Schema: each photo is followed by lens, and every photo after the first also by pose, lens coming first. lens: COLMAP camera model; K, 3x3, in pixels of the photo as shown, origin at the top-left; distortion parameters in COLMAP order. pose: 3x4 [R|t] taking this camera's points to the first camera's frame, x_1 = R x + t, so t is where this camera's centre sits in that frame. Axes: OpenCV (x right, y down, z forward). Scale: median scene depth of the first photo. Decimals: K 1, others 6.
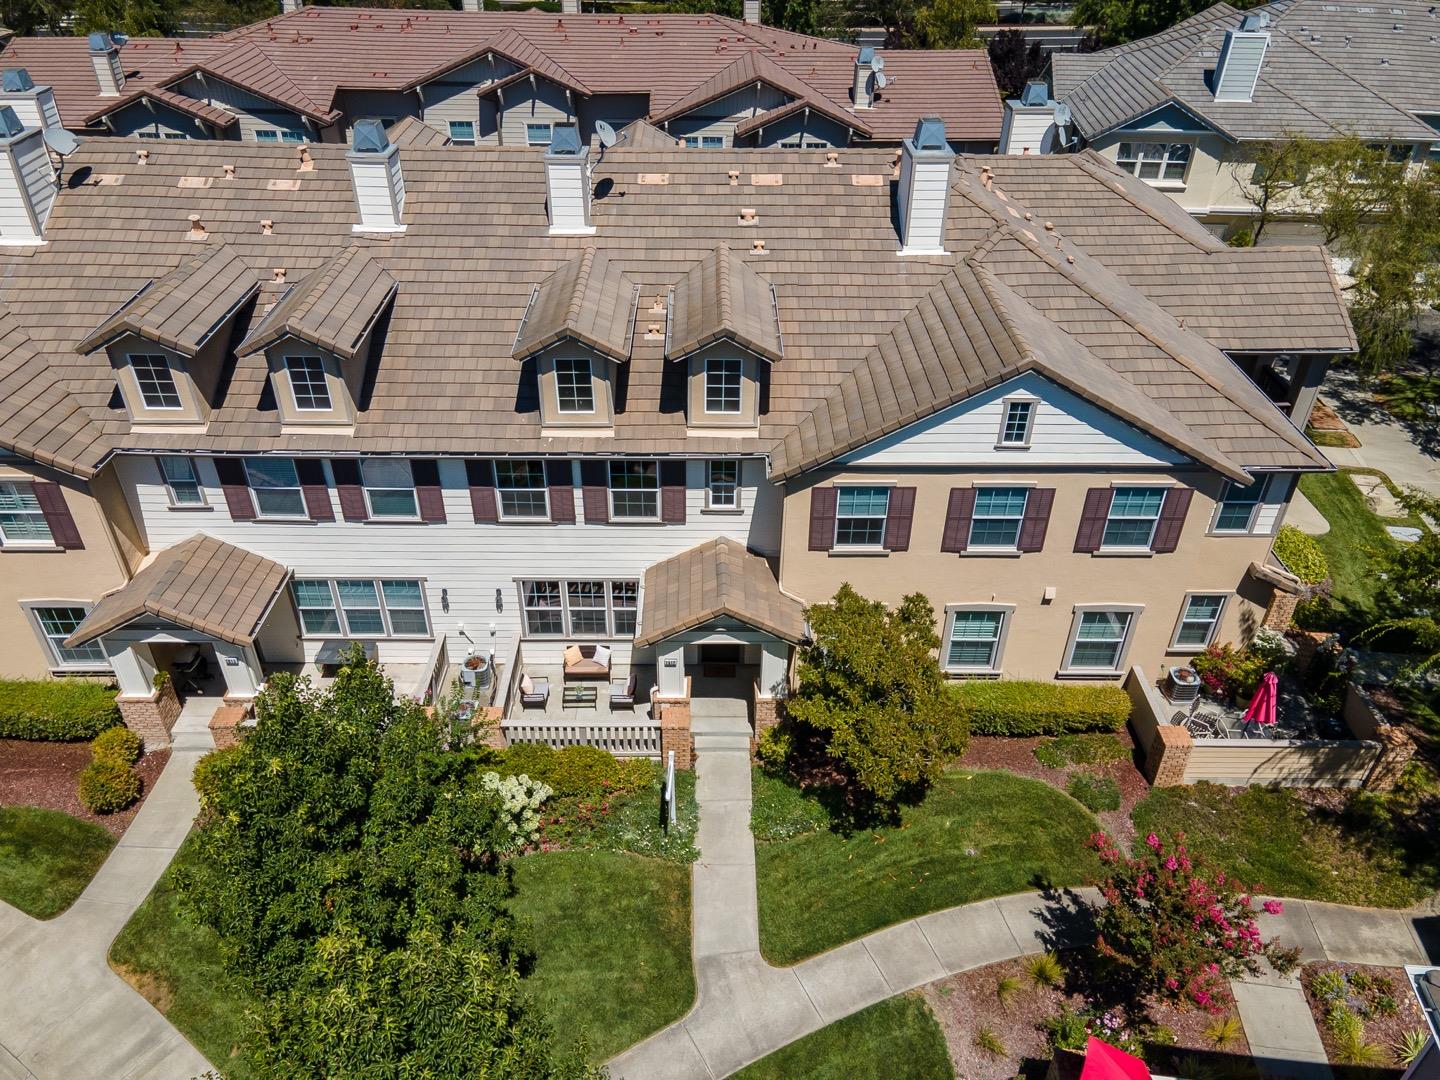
lens RADIAL K [[1047.1, 0, 713.6], [0, 1047.1, 543.1], [0, 0, 1]] dist [0.022299, 0.047048]
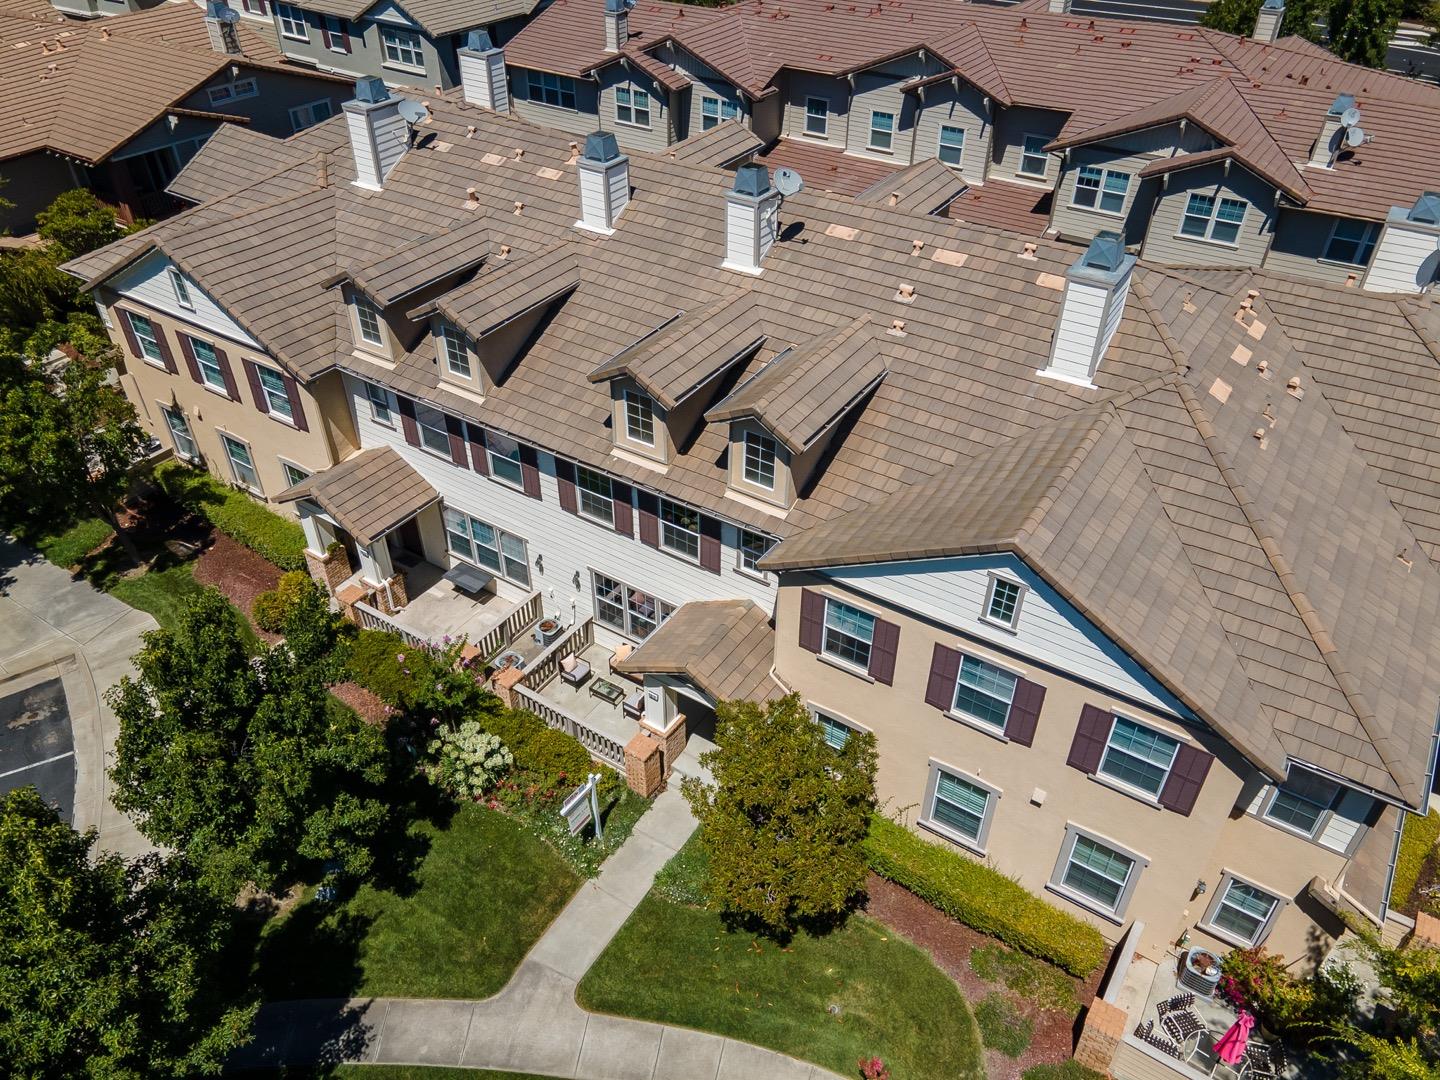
lens RADIAL K [[1047.1, 0, 713.6], [0, 1047.1, 543.1], [0, 0, 1]] dist [0.022299, 0.047048]
pose [[0.833223, 0.333531, -0.441018, 0.404269], [-0.311692, 0.942109, 0.123609, -0.171098], [0.456714, 0.034468, 0.888945, 0.092303]]
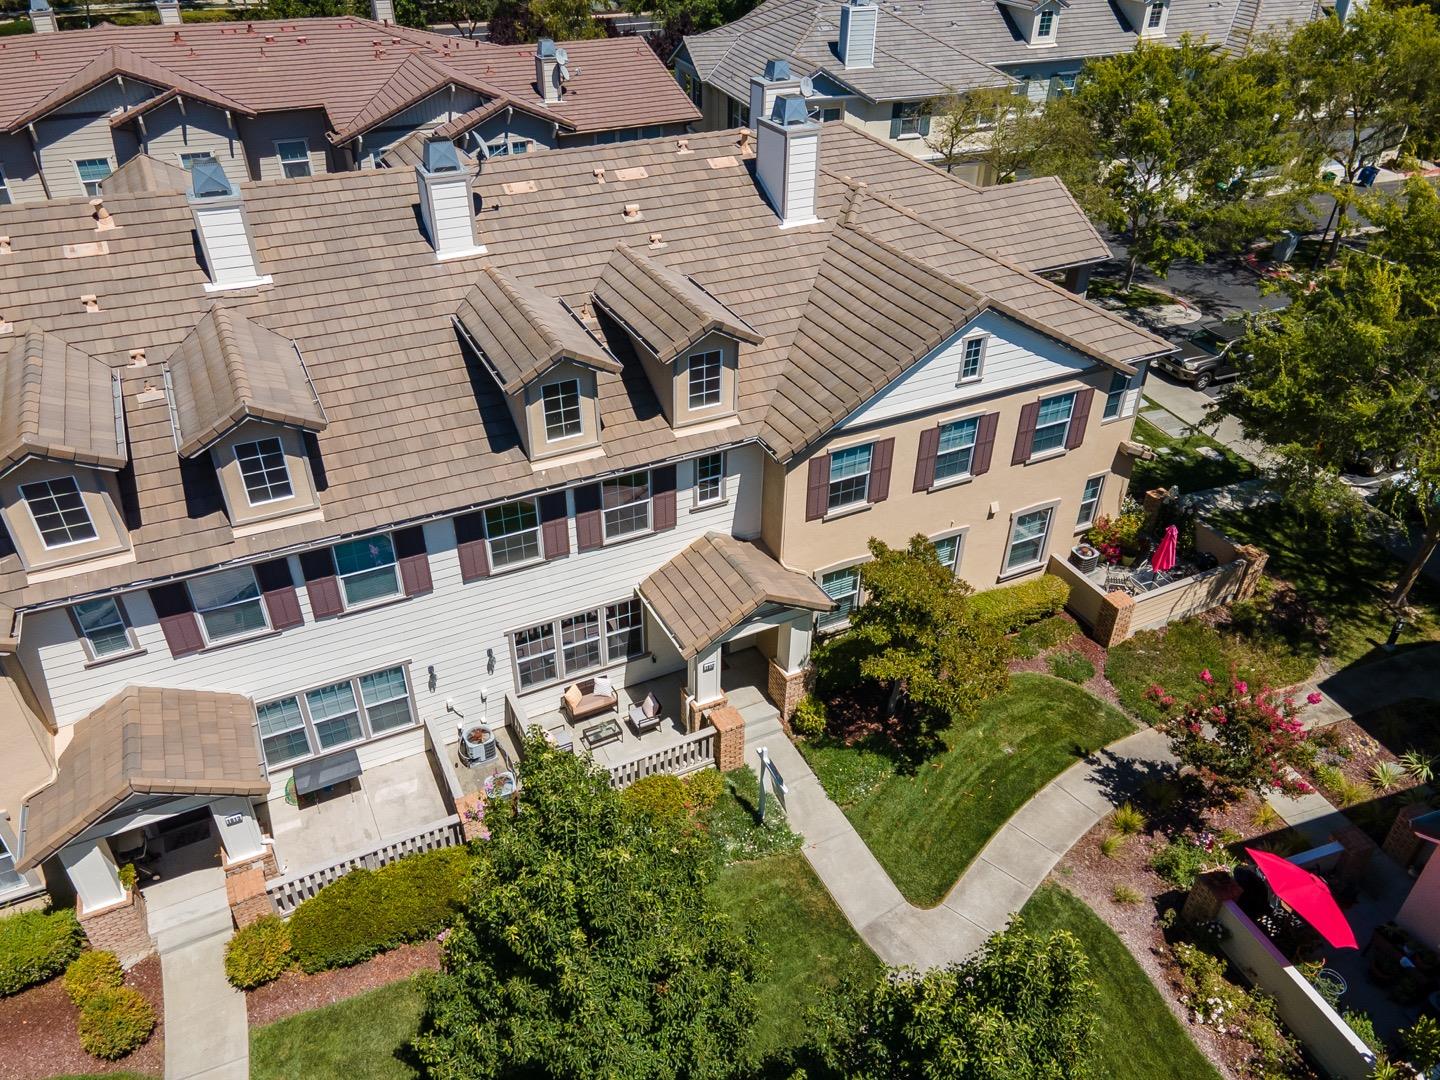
lens RADIAL K [[1047.1, 0, 713.6], [0, 1047.1, 543.1], [0, 0, 1]] dist [0.022299, 0.047048]
pose [[0.898062, -0.249927, 0.361969, -0.352009], [0.248857, 0.967227, 0.050412, -0.044860], [-0.362706, 0.044806, 0.930826, 0.075946]]
